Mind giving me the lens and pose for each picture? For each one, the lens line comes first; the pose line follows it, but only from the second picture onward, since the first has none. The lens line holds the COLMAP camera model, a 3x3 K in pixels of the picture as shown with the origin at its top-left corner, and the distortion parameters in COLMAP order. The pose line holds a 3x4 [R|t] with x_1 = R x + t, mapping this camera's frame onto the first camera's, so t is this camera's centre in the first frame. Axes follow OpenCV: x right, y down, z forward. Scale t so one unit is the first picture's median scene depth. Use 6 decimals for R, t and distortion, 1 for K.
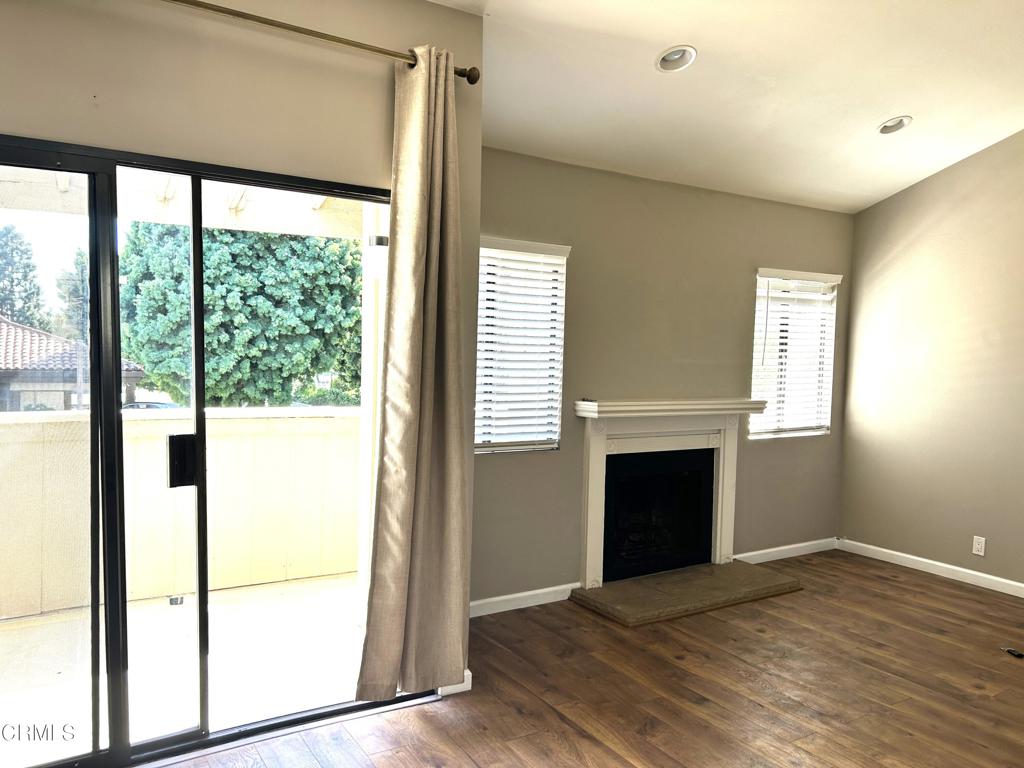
lens RADIAL K [[782.4, 0, 514.9], [0, 782.4, 386.2], [0, 0, 1]] dist [0.021945, -0.002394]
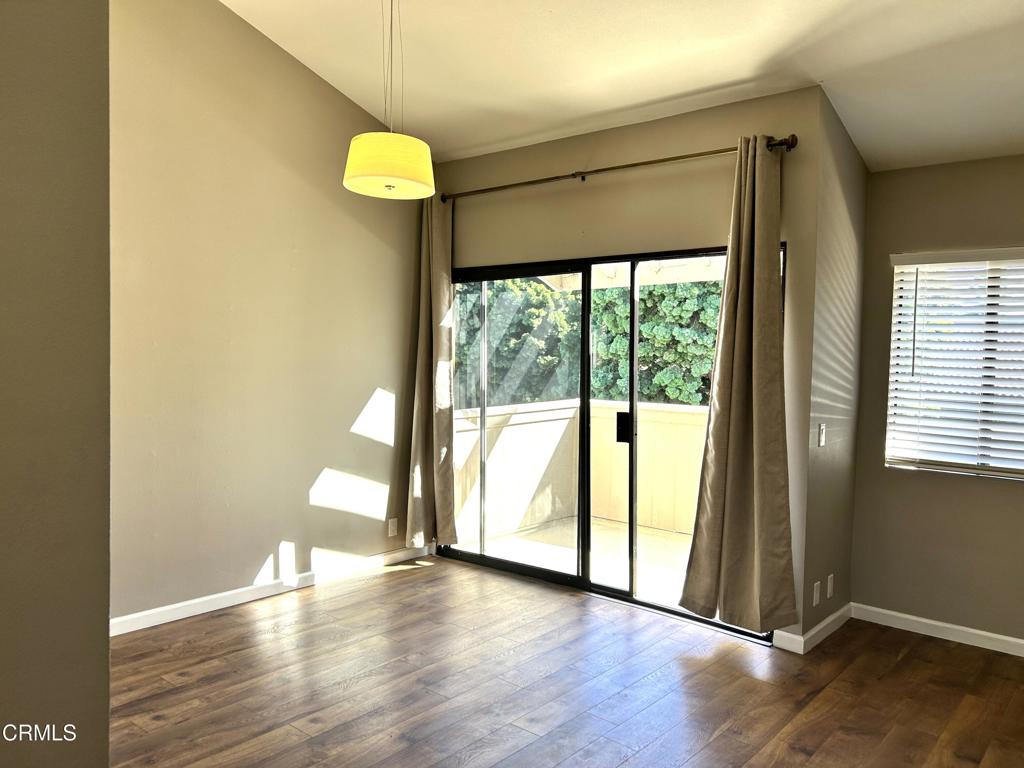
lens RADIAL K [[782.4, 0, 514.9], [0, 782.4, 386.2], [0, 0, 1]] dist [0.021945, -0.002394]
pose [[0.282702, 0.019762, -0.959004, 1.073181], [-0.062559, 0.998039, 0.002124, 0.014340], [0.957166, 0.059393, 0.283384, 0.271110]]
